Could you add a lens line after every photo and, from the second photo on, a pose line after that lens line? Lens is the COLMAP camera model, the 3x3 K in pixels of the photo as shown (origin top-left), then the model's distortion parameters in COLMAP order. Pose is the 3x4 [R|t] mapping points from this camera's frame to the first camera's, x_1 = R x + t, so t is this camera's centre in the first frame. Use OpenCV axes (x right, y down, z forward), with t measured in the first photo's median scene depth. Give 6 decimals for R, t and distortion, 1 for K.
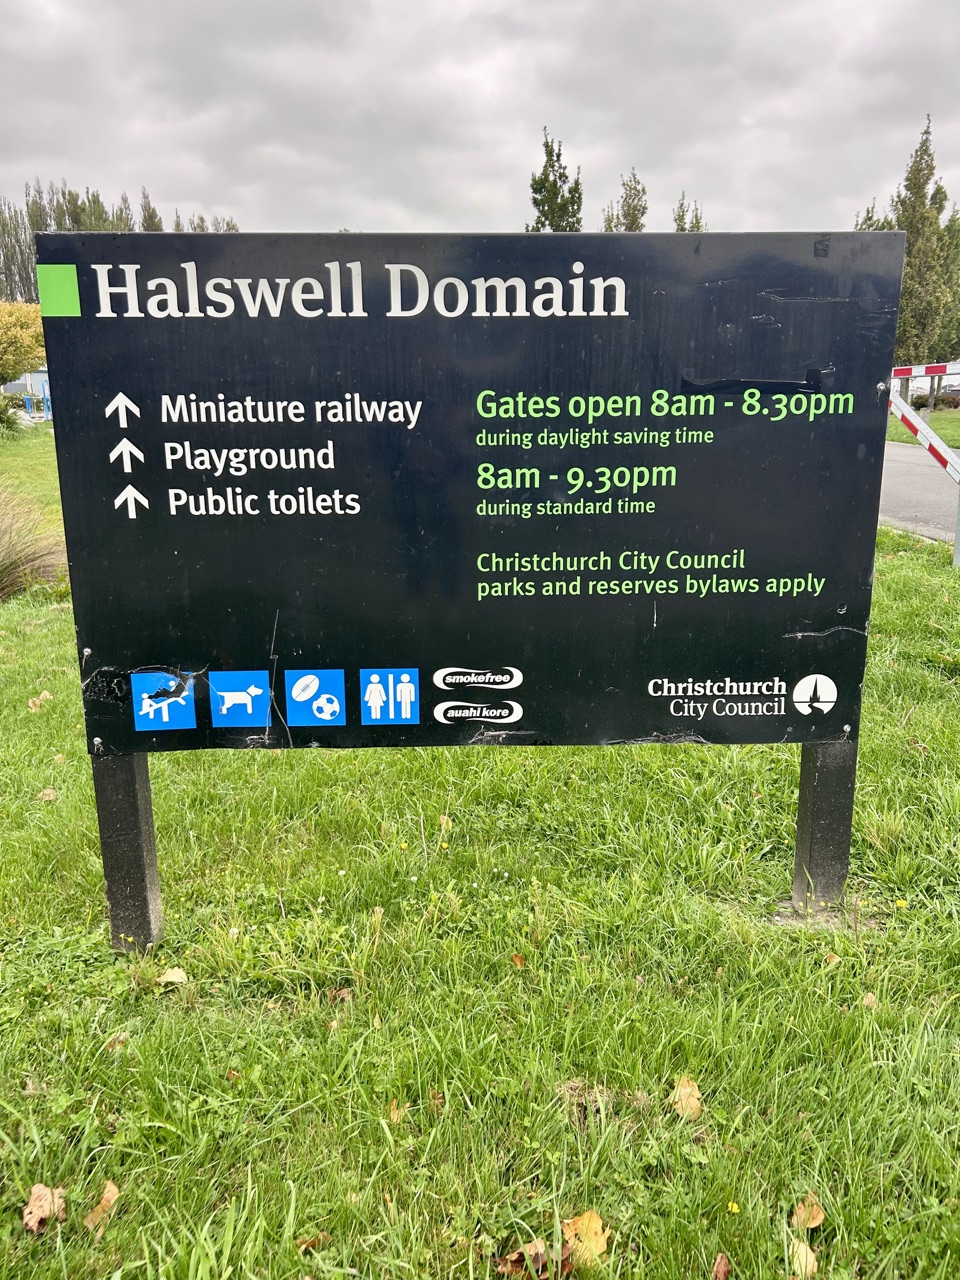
lens RADIAL K [[963.6, 0, 482.1], [0, 963.6, 636.7], [0, 0, 1]] dist [0.028683, -0.032376]
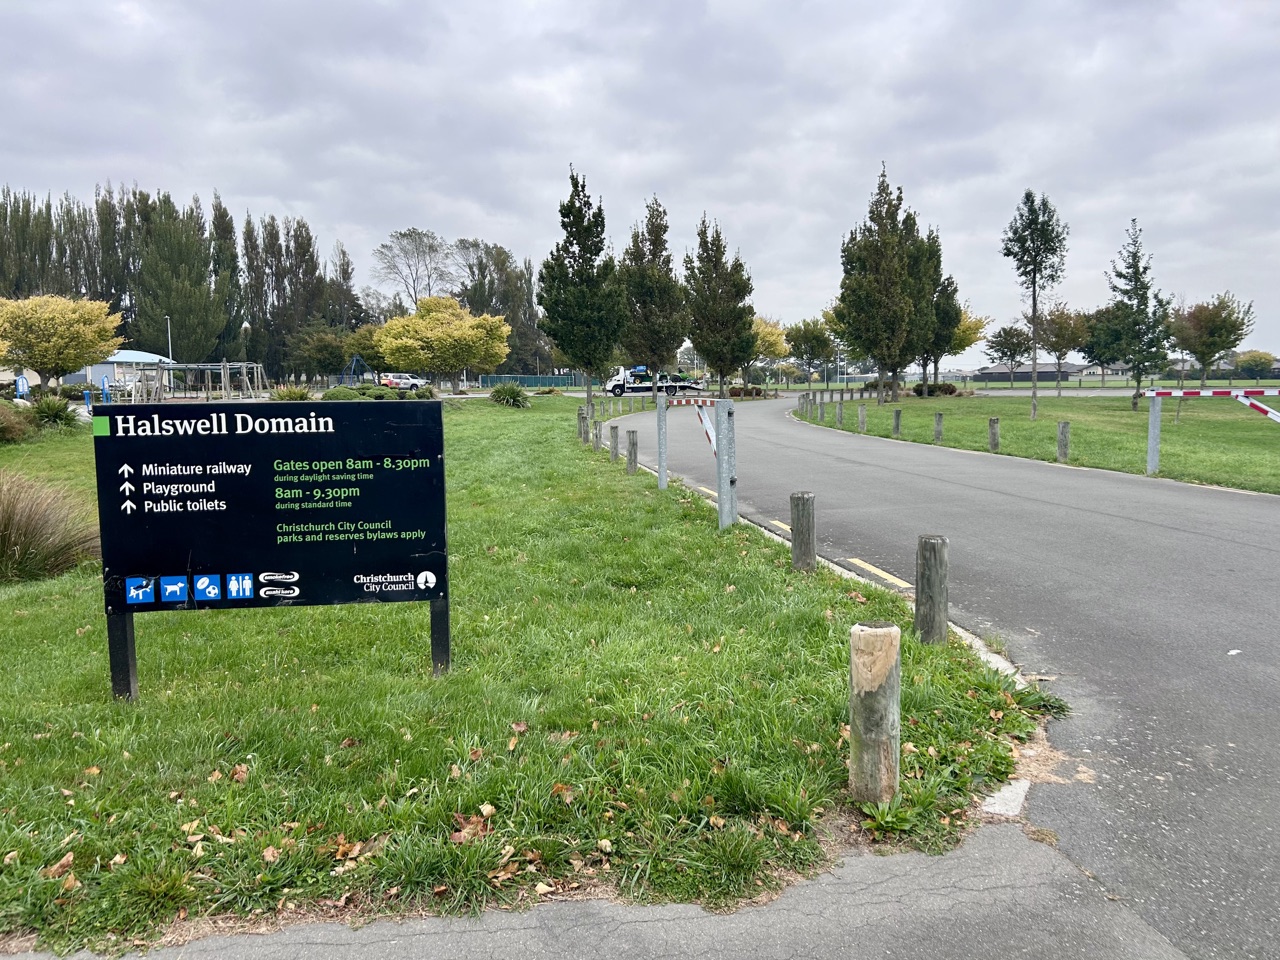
lens RADIAL K [[963.6, 0, 649.8], [0, 963.6, 471.0], [0, 0, 1]] dist [0.028683, -0.032376]
pose [[0.995282, -0.016188, 0.095664, 0.691115], [0.030182, 0.988720, -0.146703, 0.164775], [-0.092210, 0.148898, 0.984544, -1.494222]]
